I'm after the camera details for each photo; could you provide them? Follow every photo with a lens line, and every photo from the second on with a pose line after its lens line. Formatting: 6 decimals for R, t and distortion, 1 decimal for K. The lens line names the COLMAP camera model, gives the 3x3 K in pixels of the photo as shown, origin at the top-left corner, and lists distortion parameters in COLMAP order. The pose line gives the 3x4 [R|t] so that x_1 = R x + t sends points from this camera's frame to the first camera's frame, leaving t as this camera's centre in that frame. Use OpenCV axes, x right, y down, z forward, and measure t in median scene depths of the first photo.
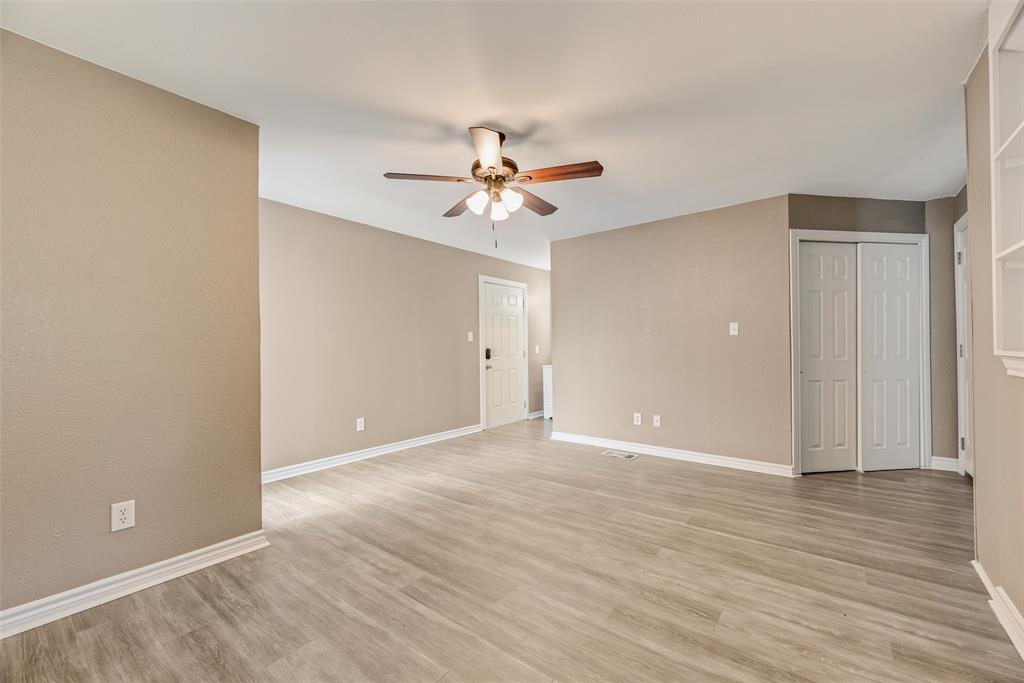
lens RADIAL K [[414.3, 0, 512.0], [0, 414.3, 341.5], [0, 0, 1]] dist [0.000235, 0.000258]
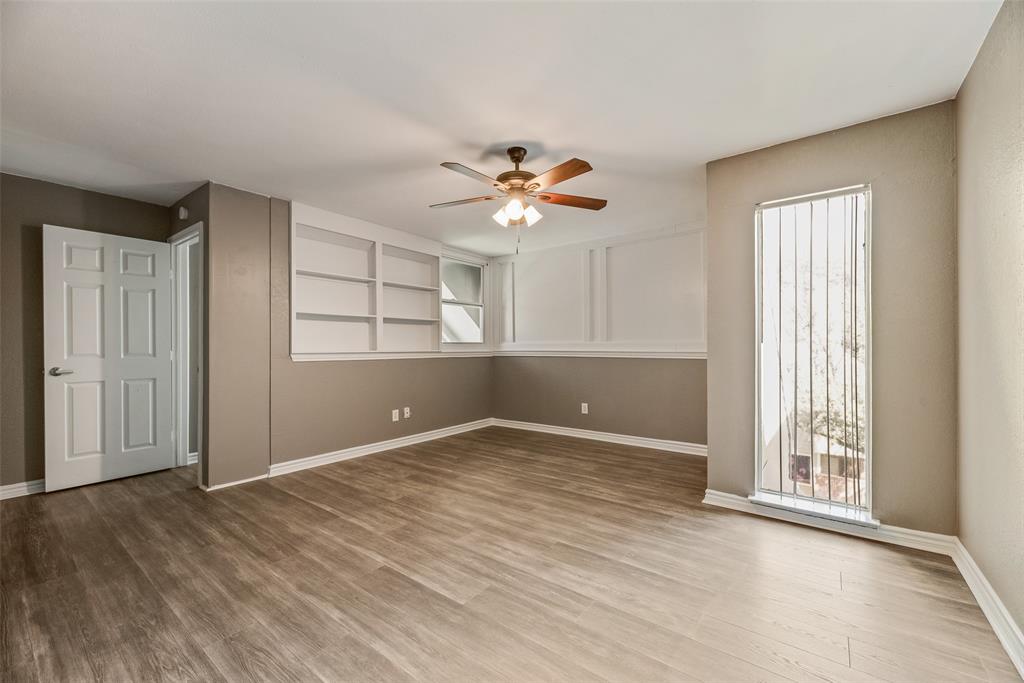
lens RADIAL K [[403.4, 0, 513.2], [0, 403.4, 349.8], [0, 0, 1]] dist [-0.000794, -0.000031]
pose [[-0.999768, 0.016575, -0.013720, -0.009058], [0.016690, 0.999826, -0.008294, 0.034743], [0.013580, -0.008522, -0.999871, 2.142253]]
